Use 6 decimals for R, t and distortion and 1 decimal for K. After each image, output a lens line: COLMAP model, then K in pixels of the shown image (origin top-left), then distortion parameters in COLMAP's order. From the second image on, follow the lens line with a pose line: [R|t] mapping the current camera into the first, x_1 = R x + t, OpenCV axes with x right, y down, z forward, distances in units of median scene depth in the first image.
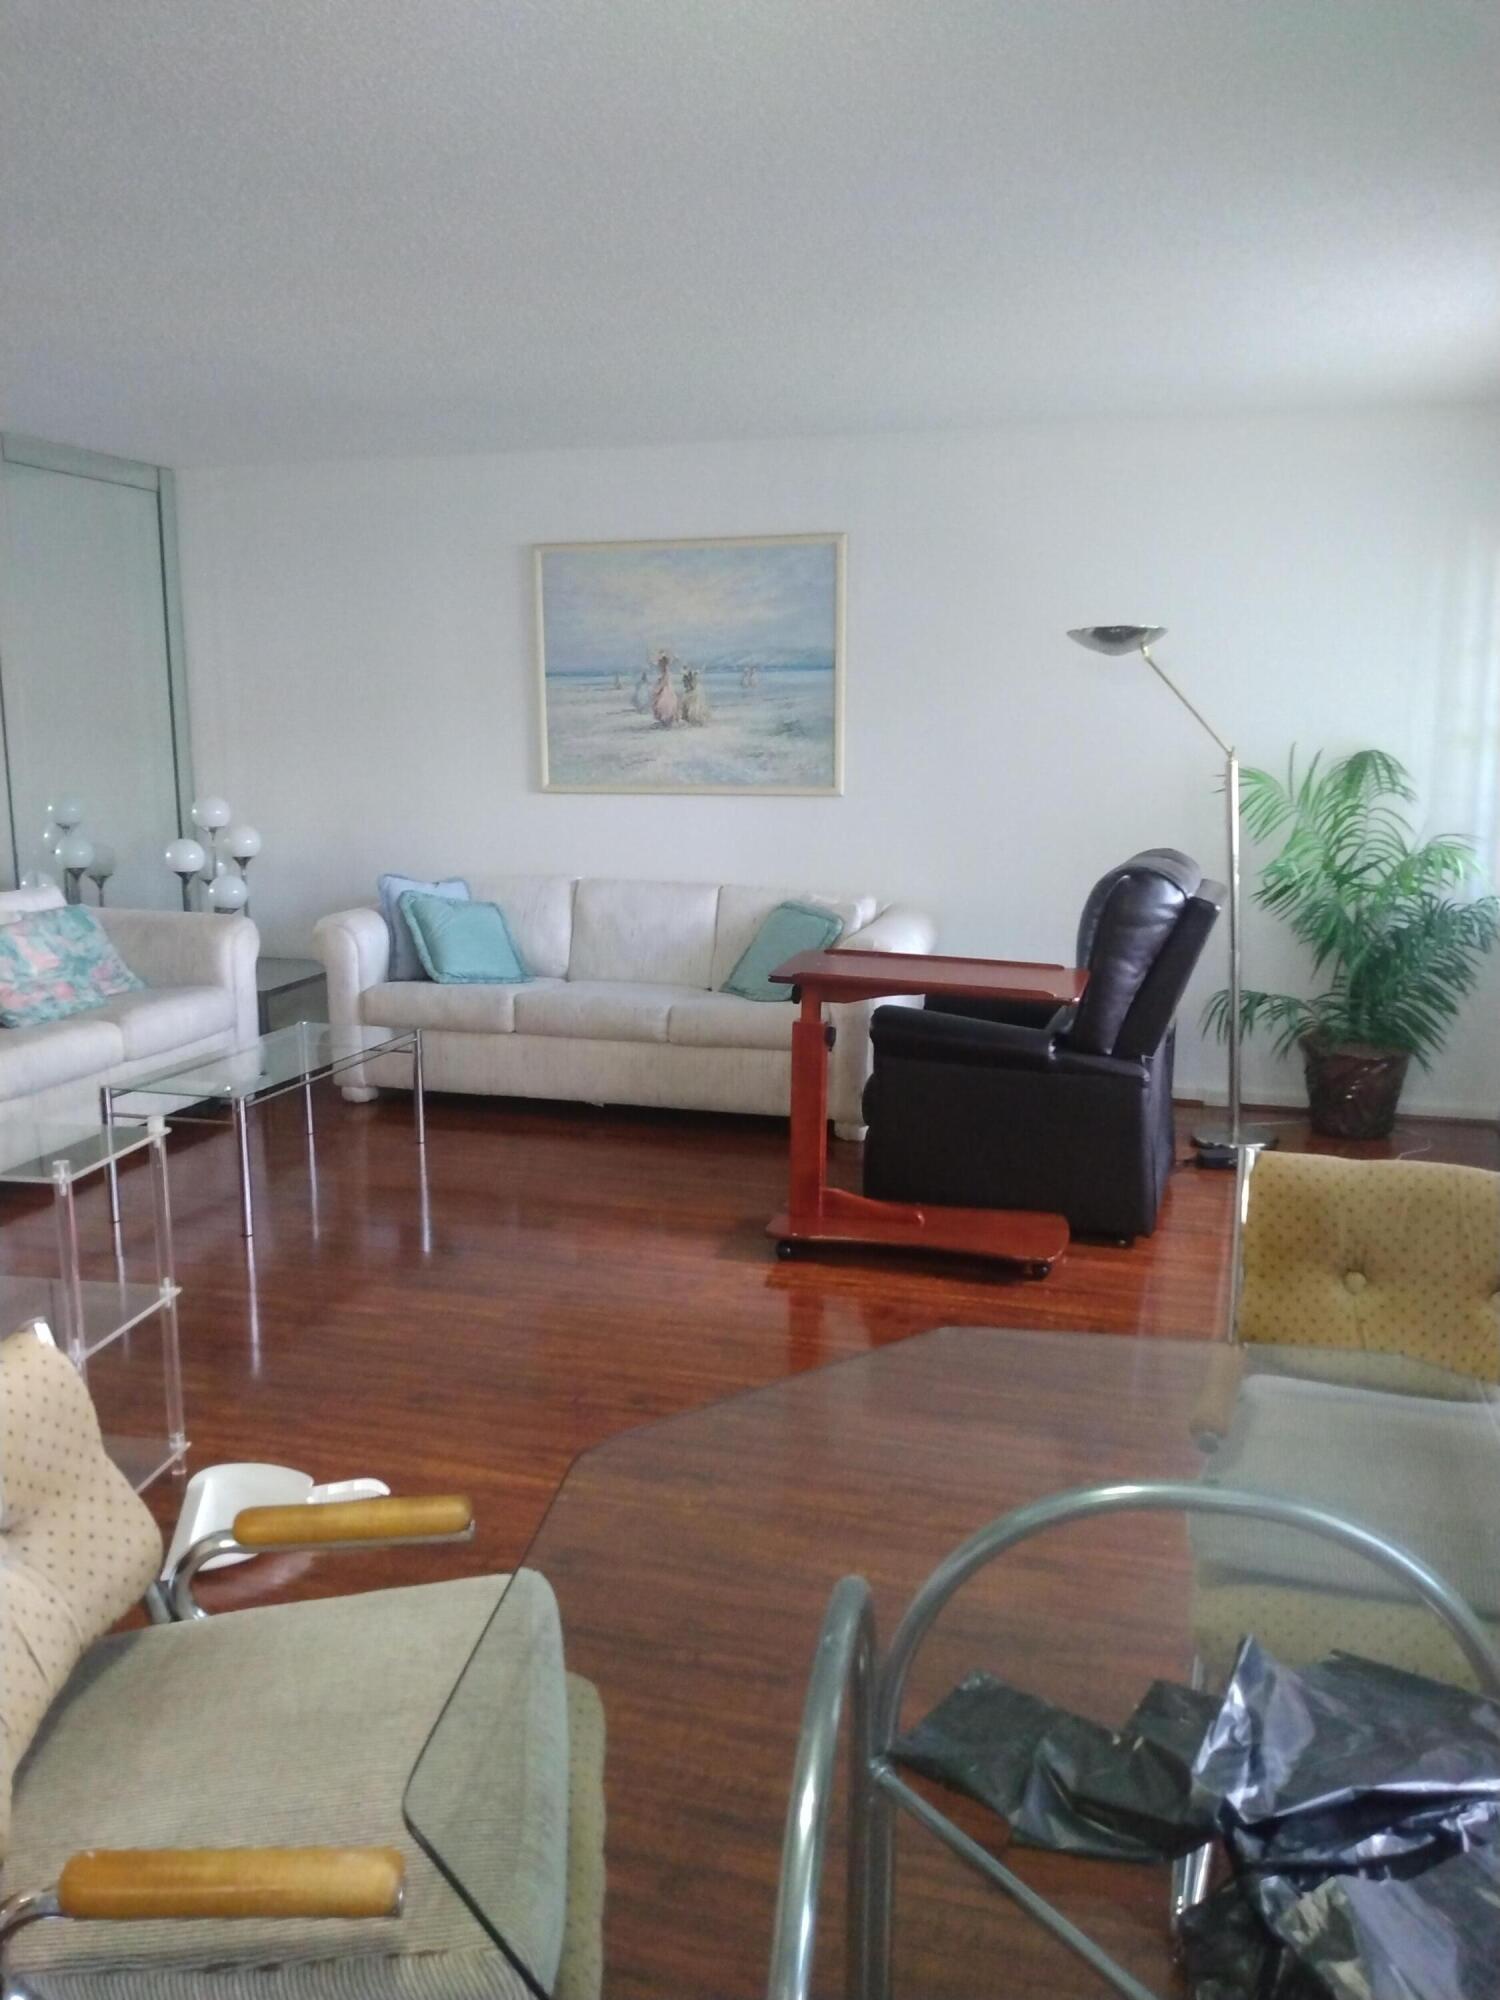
lens RADIAL K [[1509.2, 0, 750.0], [0, 1509.2, 1000.0], [0, 0, 1]] dist [0.121257, -0.278268]
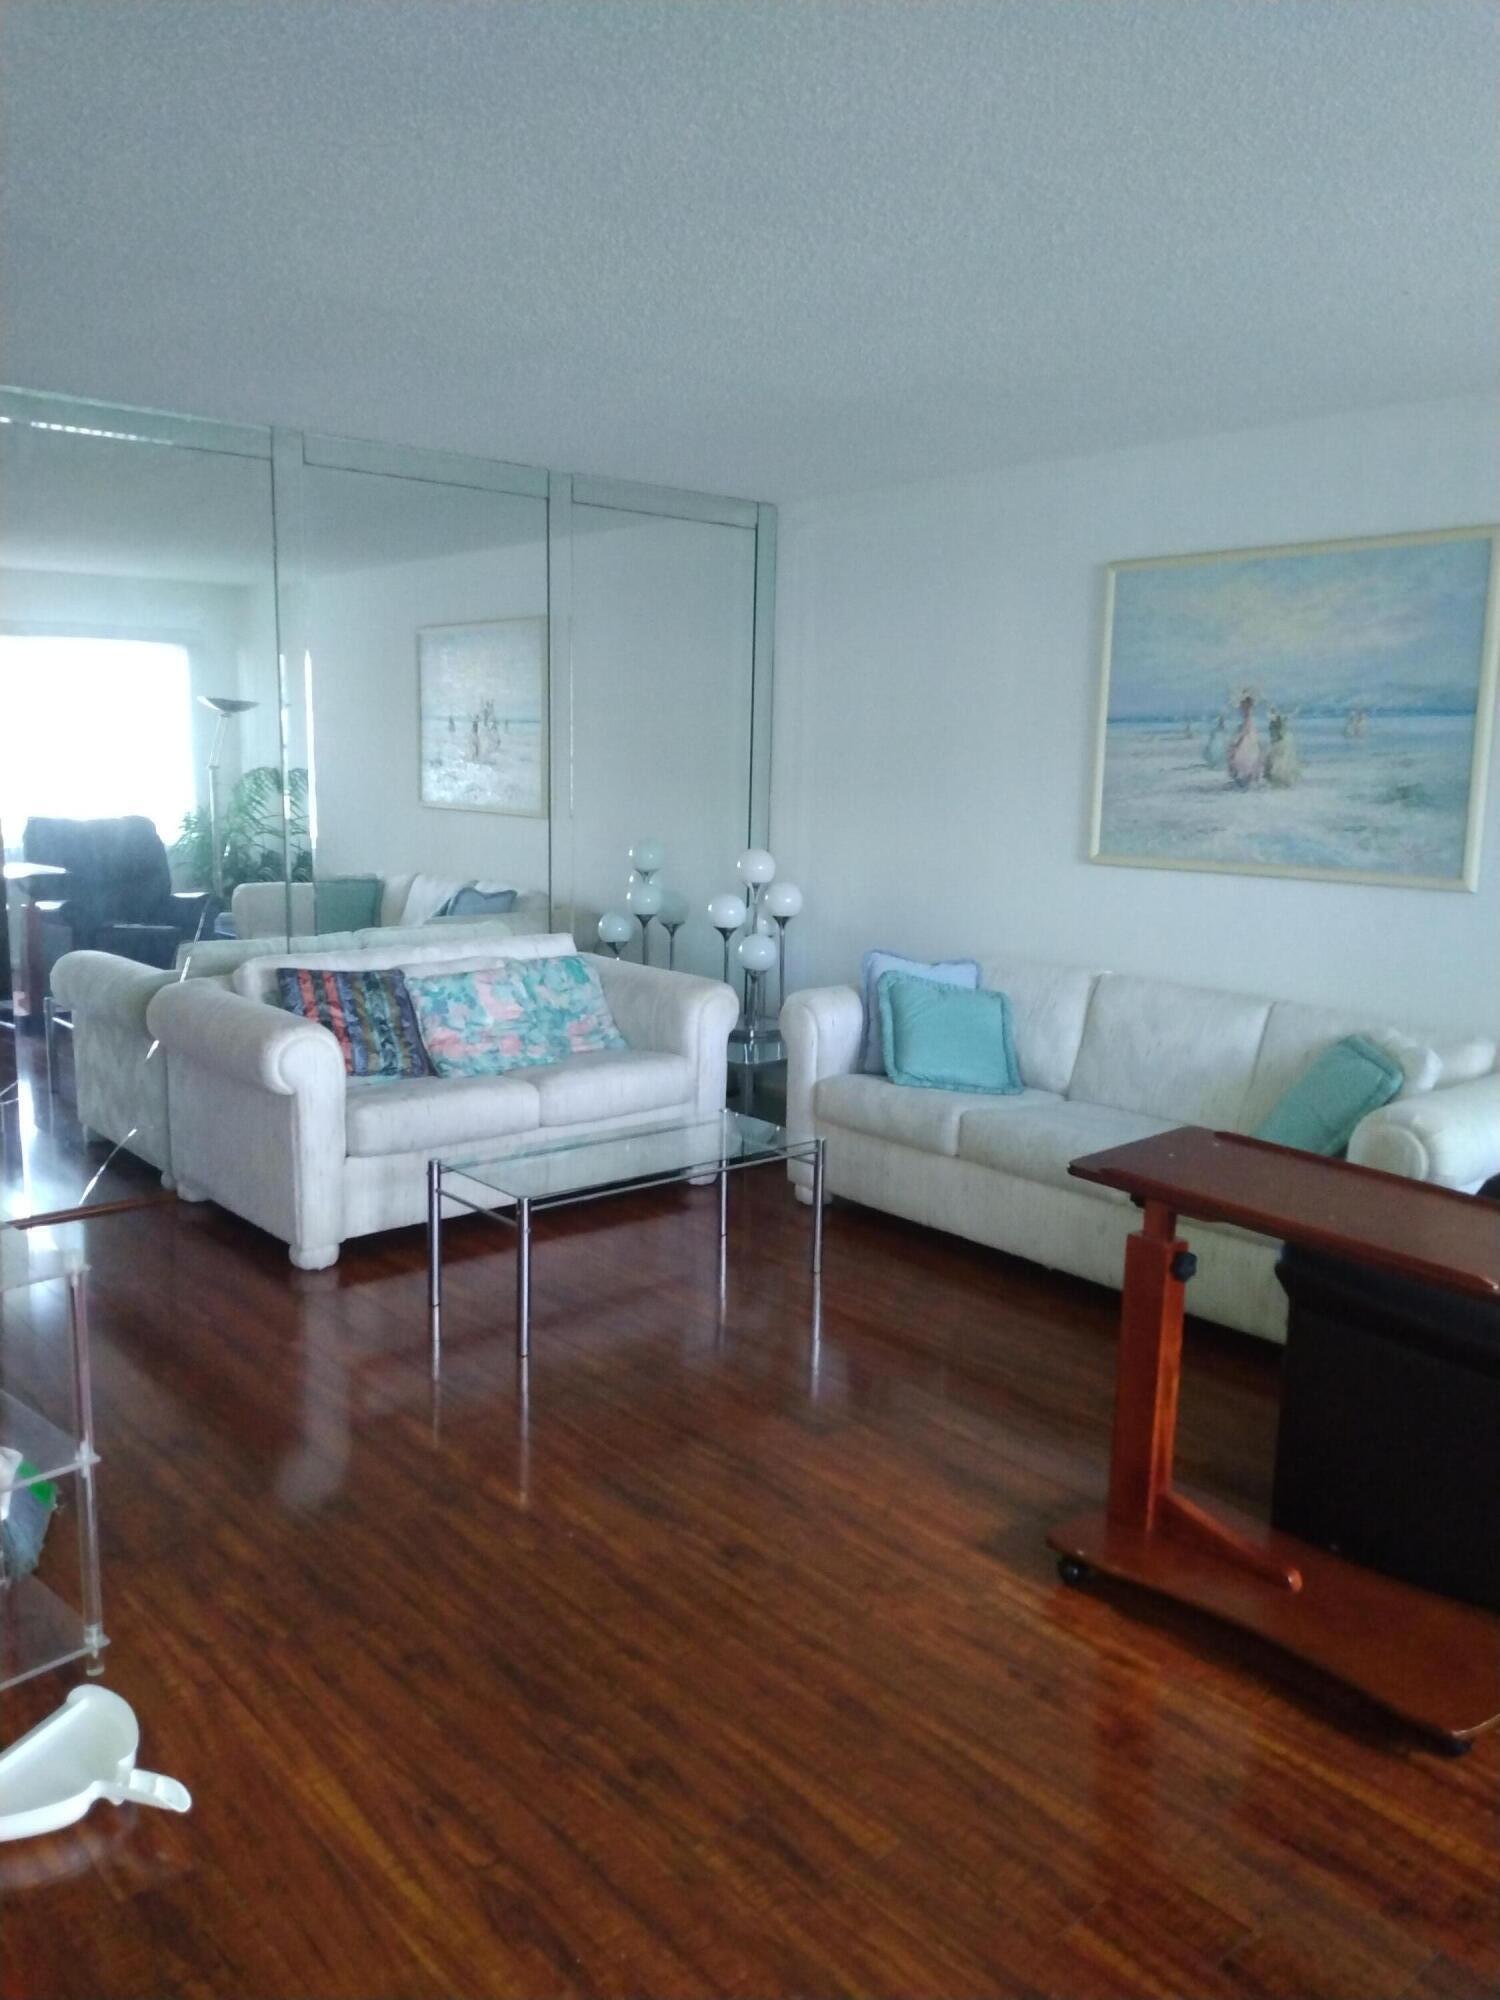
lens RADIAL K [[1509.2, 0, 750.0], [0, 1509.2, 1000.0], [0, 0, 1]] dist [0.121257, -0.278268]
pose [[0.838710, 0.104579, -0.534443, 0.162554], [-0.119212, 0.992843, 0.007195, -0.050537], [0.531371, 0.057677, 0.845174, 0.226512]]
